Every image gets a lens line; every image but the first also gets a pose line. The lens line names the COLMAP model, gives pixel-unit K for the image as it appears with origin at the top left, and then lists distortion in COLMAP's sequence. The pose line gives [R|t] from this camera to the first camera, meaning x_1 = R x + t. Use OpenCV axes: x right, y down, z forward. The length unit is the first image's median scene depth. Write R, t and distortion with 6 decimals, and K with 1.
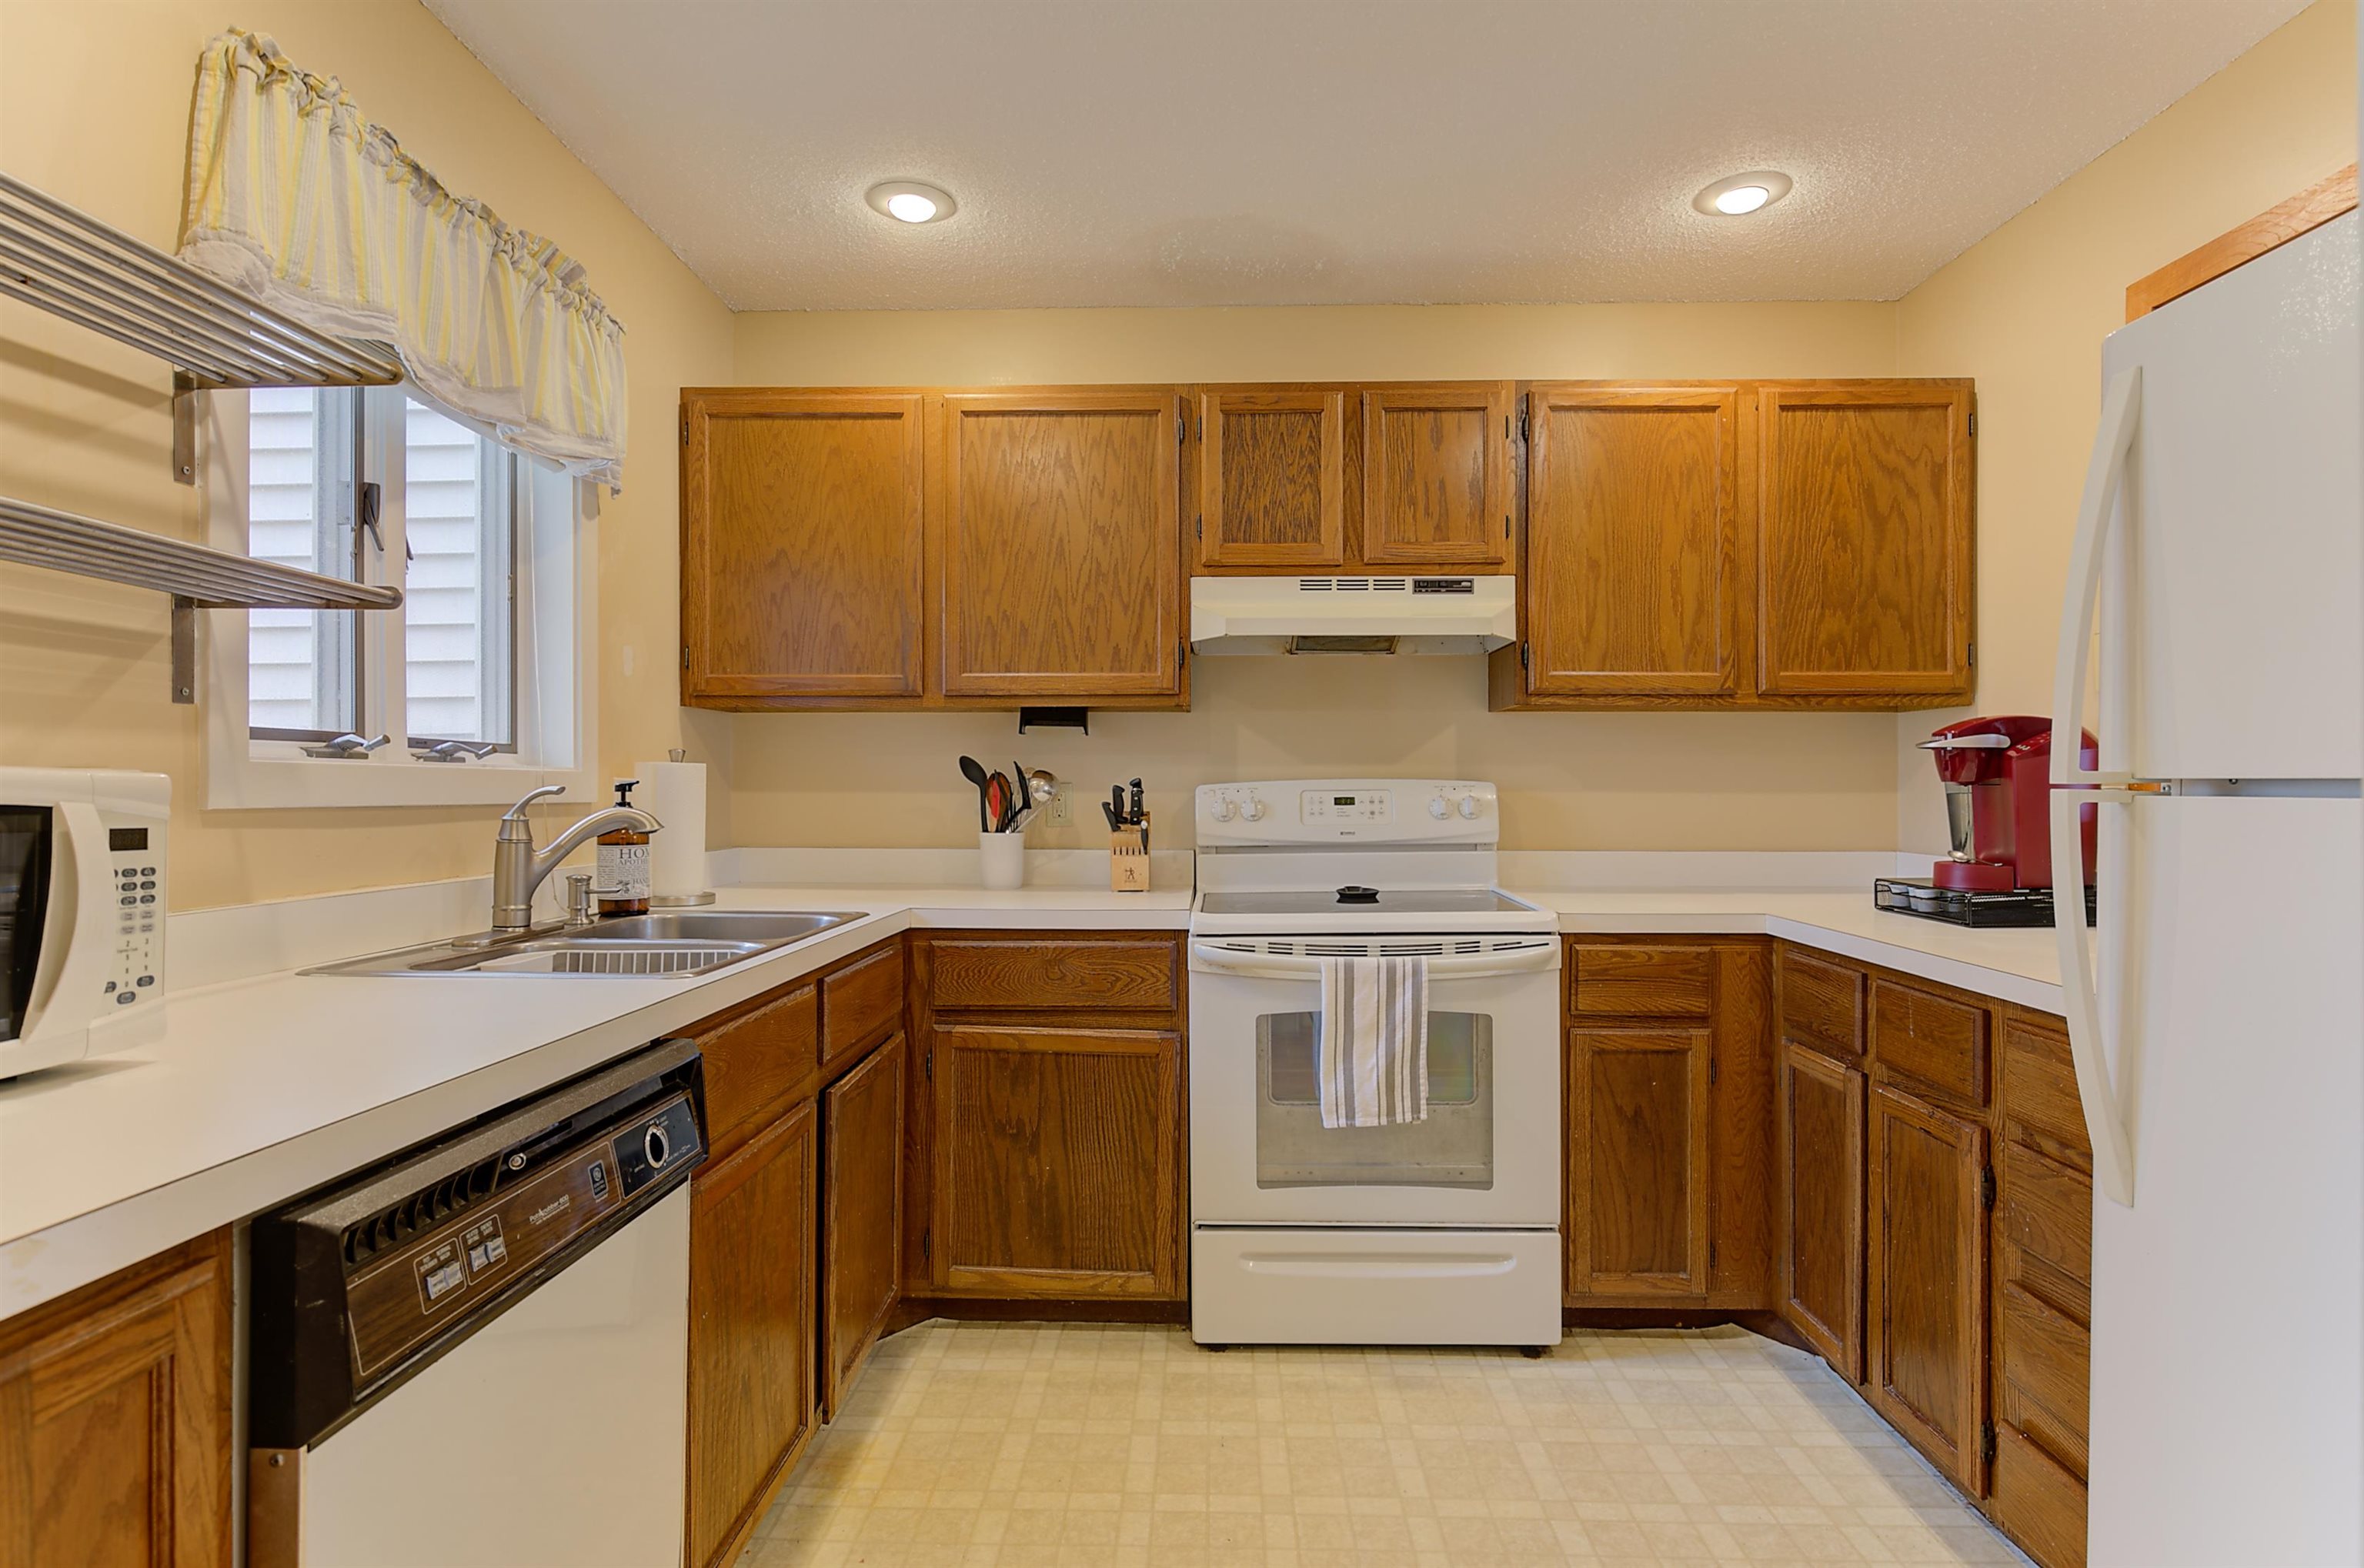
lens RADIAL K [[1218.3, 0, 1183.7], [0, 1218.3, 830.7], [0, 0, 1]] dist [-0.007070, 0.003373]
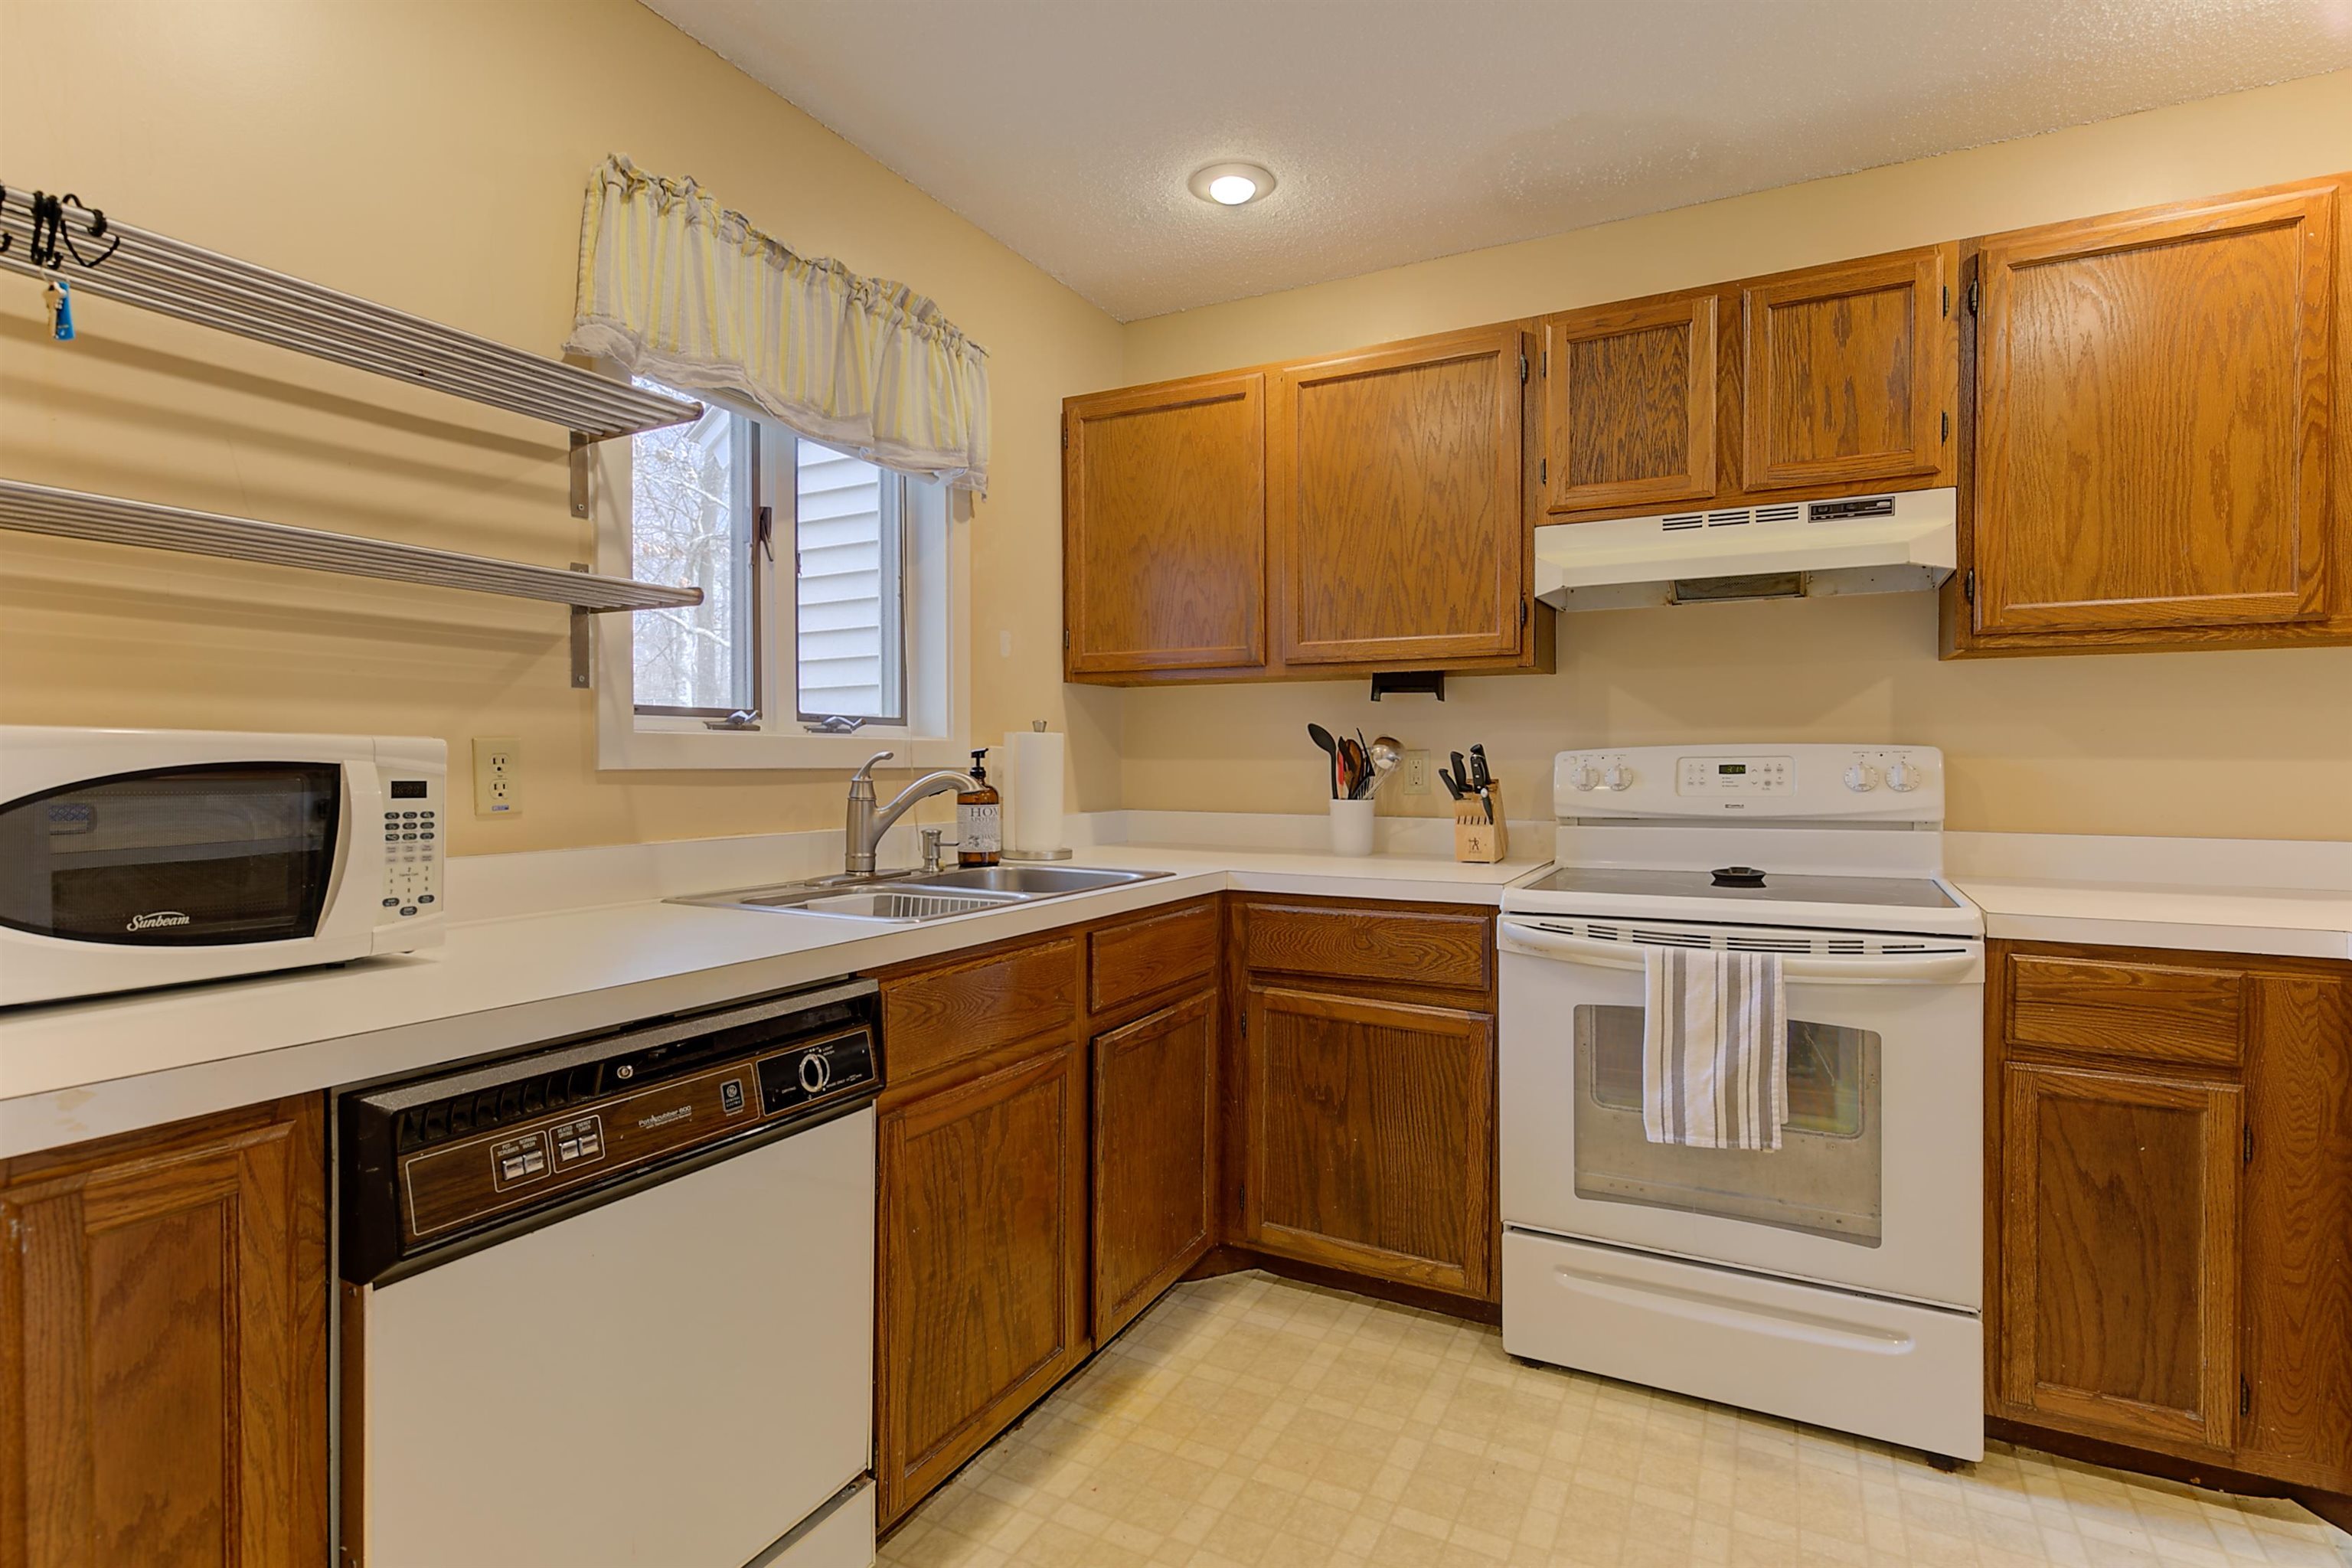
lens RADIAL K [[1145.3, 0, 1172.0], [0, 1145.3, 805.2], [0, 0, 1]] dist [0.006026, 0.000454]
pose [[0.895333, 0.017213, -0.445064, 0.168076], [-0.014940, 0.999851, 0.008615, 0.000394], [0.445146, -0.001064, 0.895457, 0.106115]]
